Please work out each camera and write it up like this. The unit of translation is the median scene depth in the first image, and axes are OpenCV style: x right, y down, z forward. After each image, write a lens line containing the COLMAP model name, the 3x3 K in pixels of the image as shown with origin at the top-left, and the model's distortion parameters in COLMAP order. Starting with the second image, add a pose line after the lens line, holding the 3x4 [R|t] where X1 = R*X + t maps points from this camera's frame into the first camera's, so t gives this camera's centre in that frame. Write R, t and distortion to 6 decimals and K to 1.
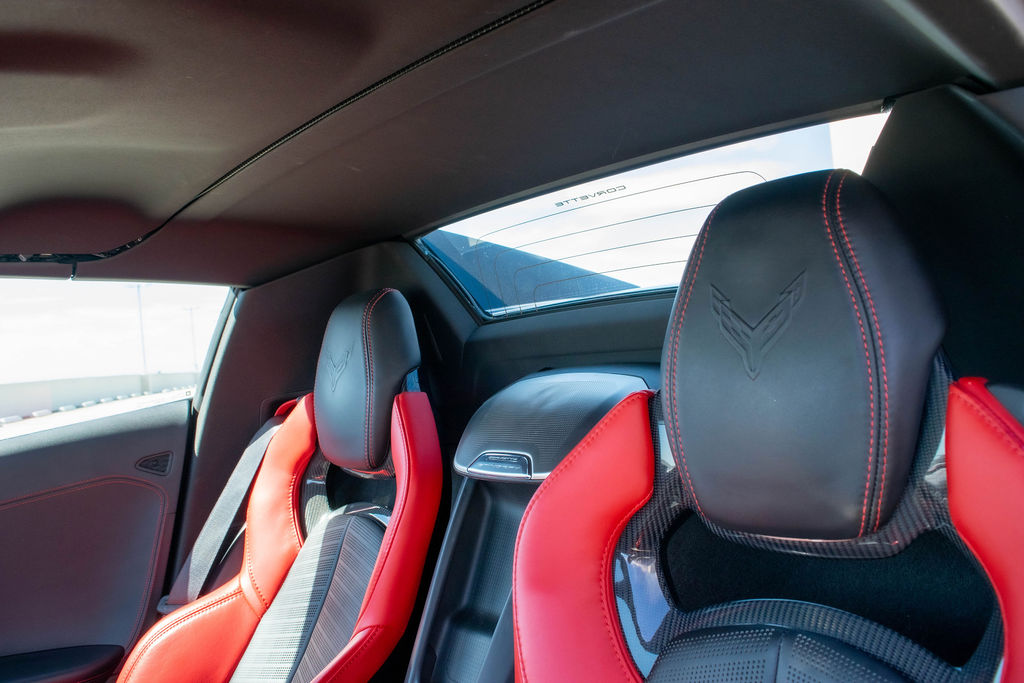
lens RADIAL K [[777.1, 0, 512.0], [0, 777.1, 341.5], [0, 0, 1]] dist [-0.090410, 0.005134]
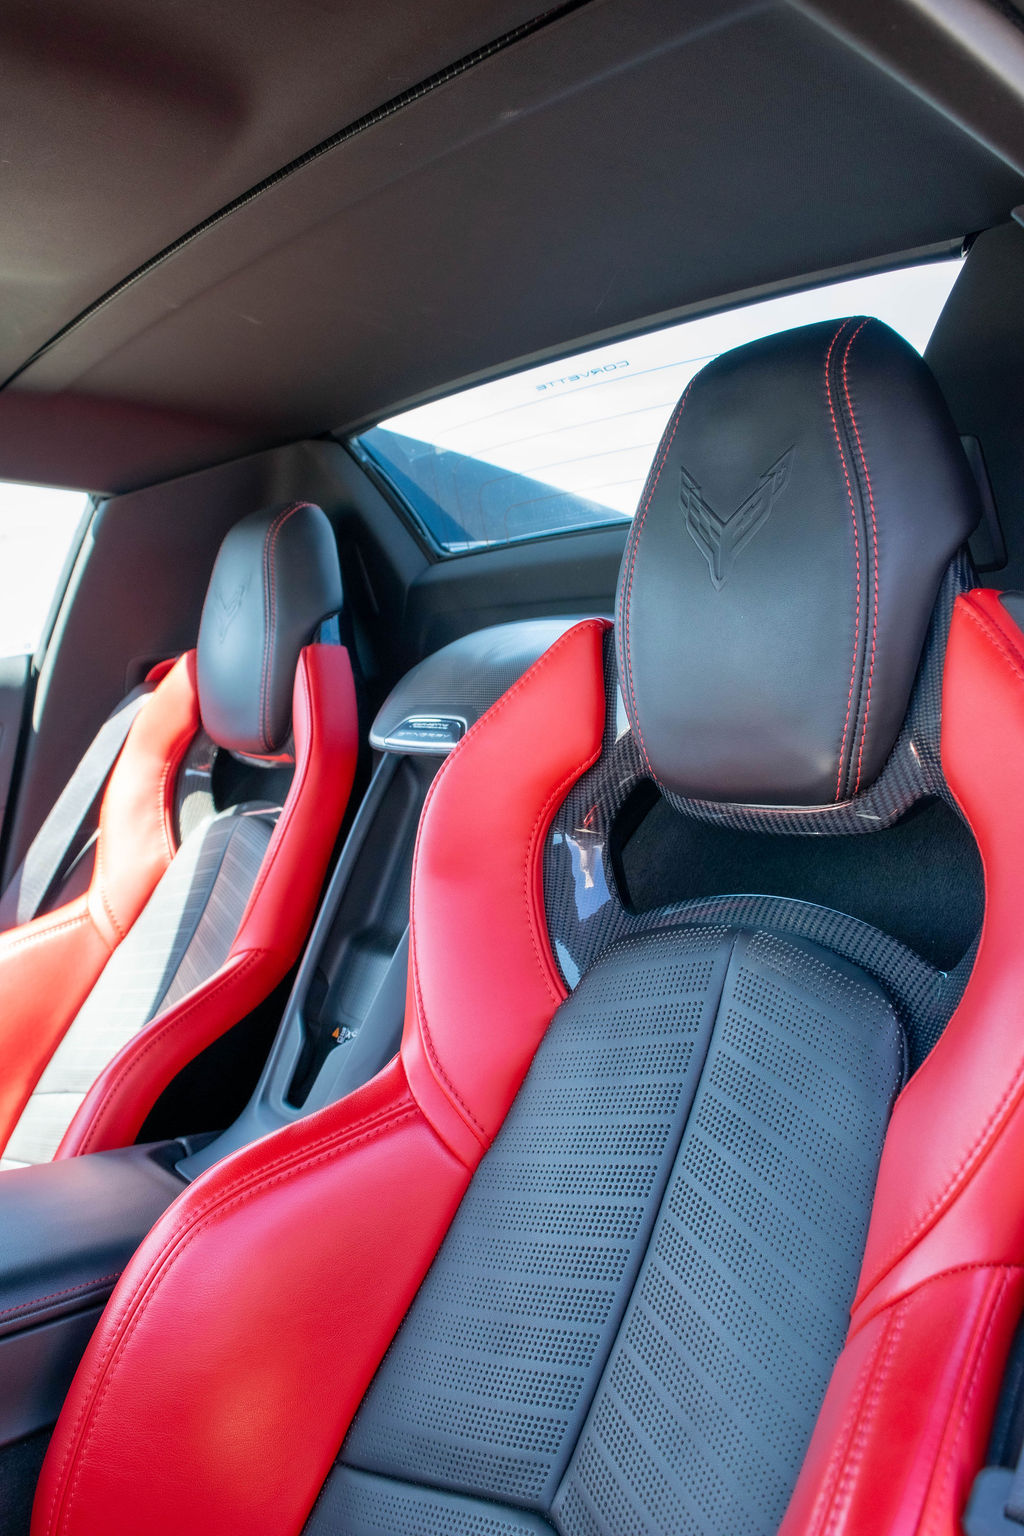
lens RADIAL K [[1165.6, 0, 502.9], [0, 1165.6, 770.0], [0, 0, 1]] dist [-0.090410, 0.005134]
pose [[0.997893, 0.058573, -0.027906, 0.070771], [-0.055386, 0.993053, 0.103814, 0.058393], [0.033793, -0.102049, 0.994205, -0.079755]]
